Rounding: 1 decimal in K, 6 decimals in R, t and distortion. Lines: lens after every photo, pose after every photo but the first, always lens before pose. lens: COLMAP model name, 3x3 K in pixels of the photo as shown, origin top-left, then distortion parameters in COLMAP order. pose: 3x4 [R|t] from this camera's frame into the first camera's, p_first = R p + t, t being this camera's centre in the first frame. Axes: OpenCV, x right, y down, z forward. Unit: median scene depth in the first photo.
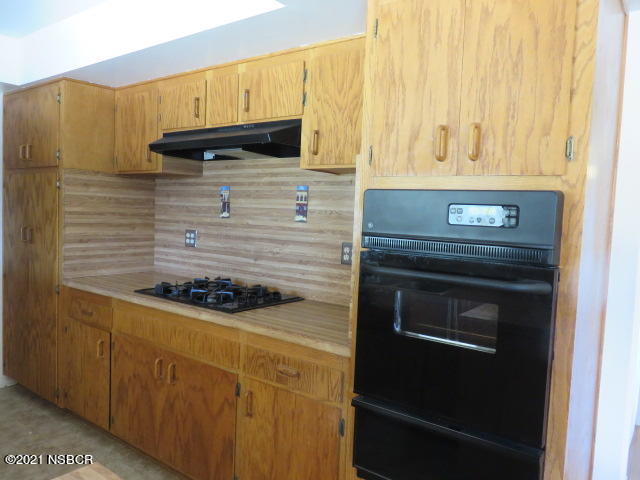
lens RADIAL K [[478.1, 0, 320.0], [0, 478.1, 240.9], [0, 0, 1]] dist [-0.005132, -0.001781]
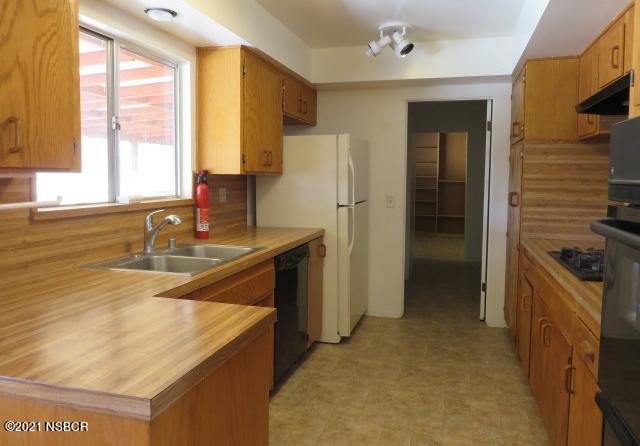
lens RADIAL K [[493.8, 0, 321.2], [0, 493.8, 203.1], [0, 0, 1]] dist [0.004985, 0.001606]
pose [[0.359374, 0.024313, -0.932877, 0.364206], [-0.052089, 0.998625, 0.005960, 0.014499], [0.931739, 0.046450, 0.360146, 0.131044]]
